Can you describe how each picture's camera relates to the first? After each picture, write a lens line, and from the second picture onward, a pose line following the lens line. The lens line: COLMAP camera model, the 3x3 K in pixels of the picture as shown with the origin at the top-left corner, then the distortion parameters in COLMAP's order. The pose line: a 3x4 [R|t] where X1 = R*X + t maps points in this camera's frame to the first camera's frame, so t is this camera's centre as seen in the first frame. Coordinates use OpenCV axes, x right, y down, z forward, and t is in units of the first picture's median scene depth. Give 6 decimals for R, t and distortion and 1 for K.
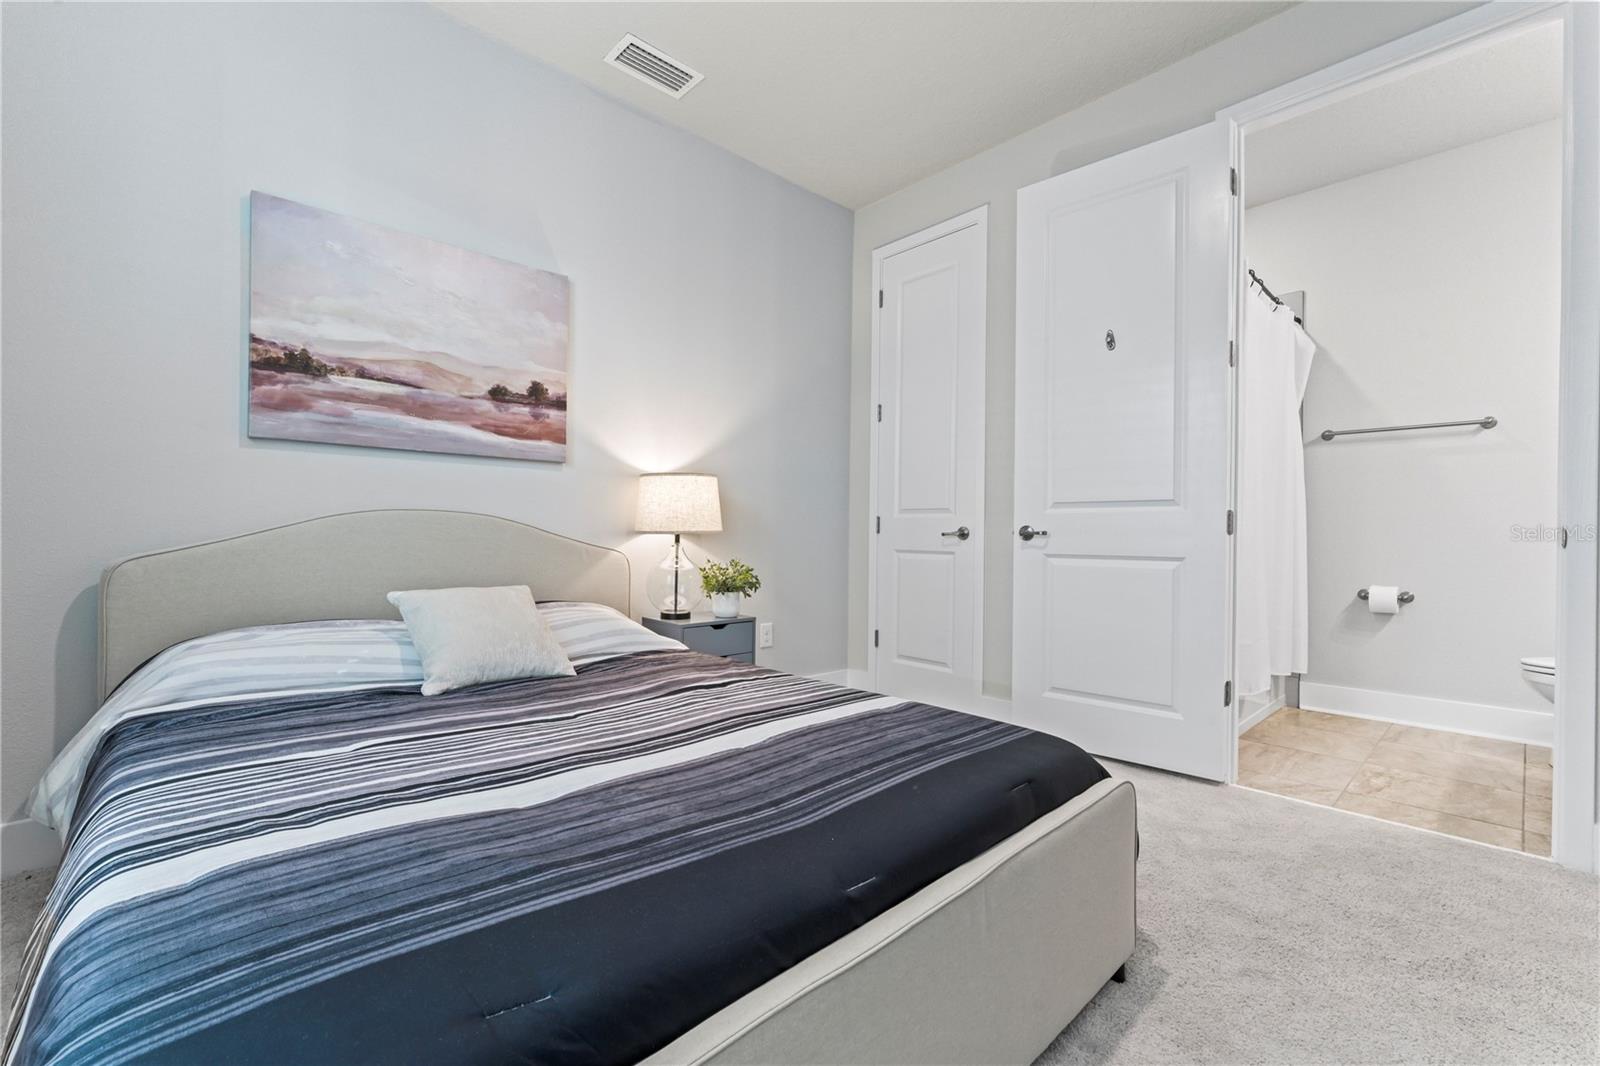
lens RADIAL K [[678.1, 0, 797.7], [0, 678.1, 536.0], [0, 0, 1]] dist [-0.009211, 0.002232]
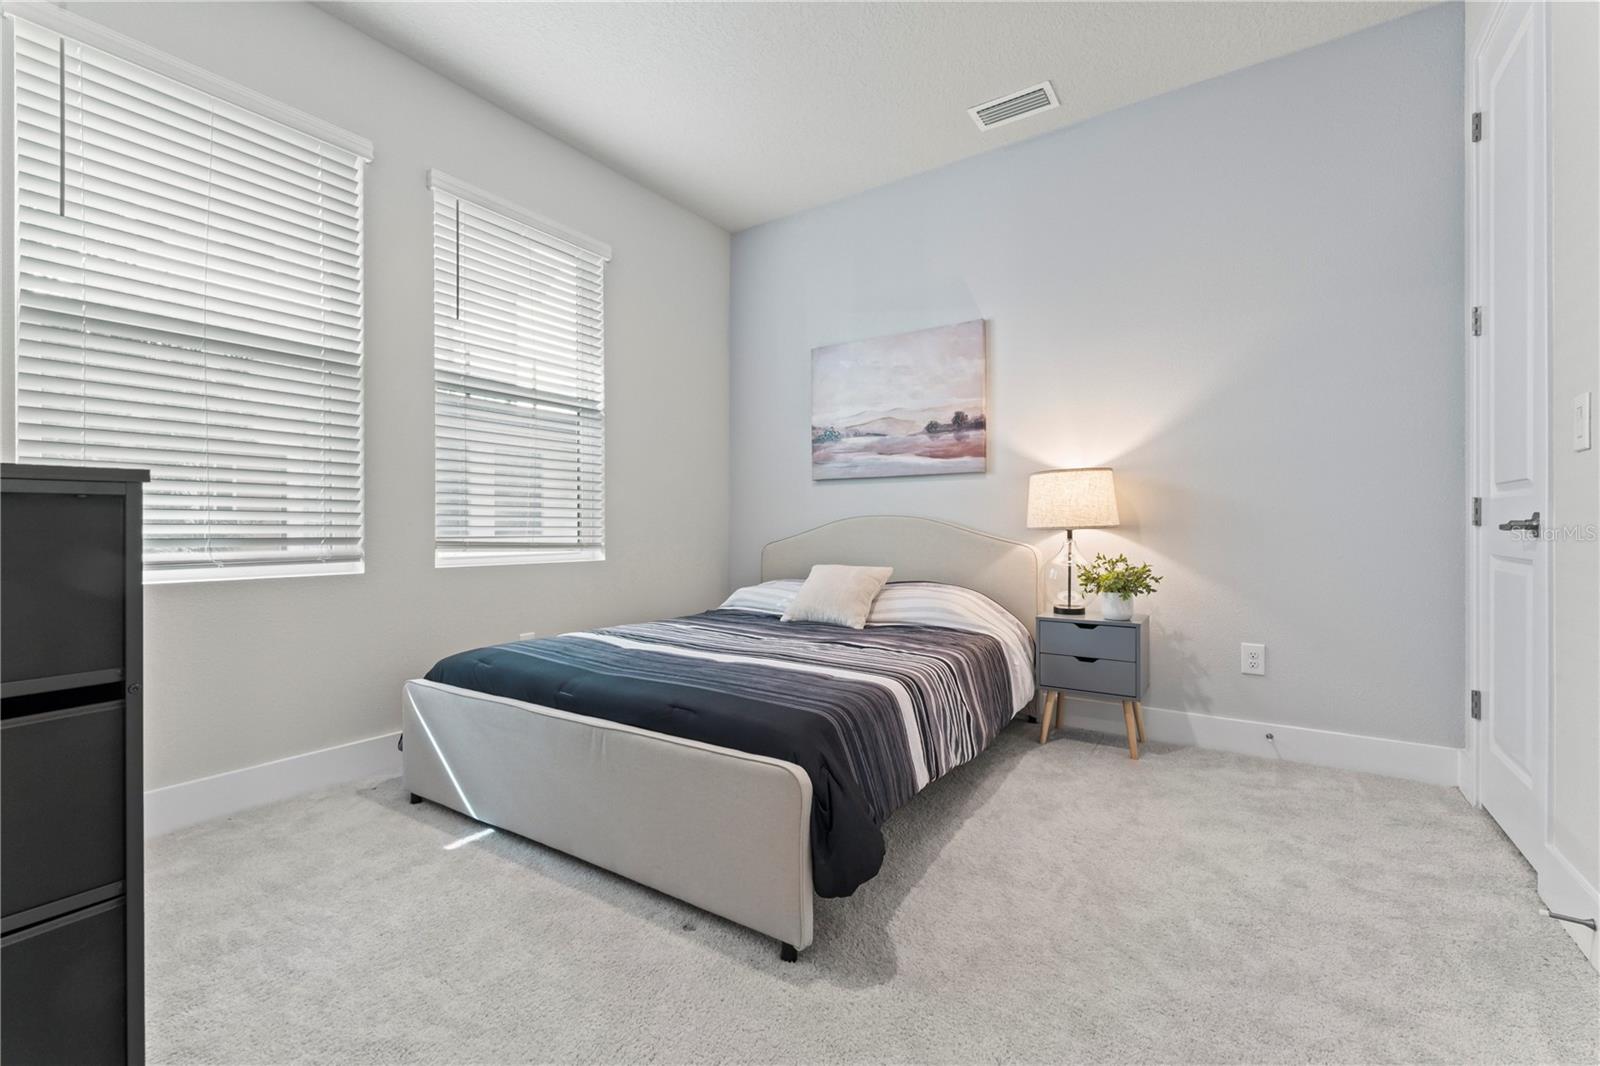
lens RADIAL K [[678.1, 0, 795.6], [0, 678.1, 530.5], [0, 0, 1]] dist [-0.009211, 0.002232]
pose [[0.224977, -0.008732, -0.974325, 0.803165], [-0.000081, 0.999960, -0.008980, 0.007926], [0.974364, 0.002100, 0.224967, 0.420129]]
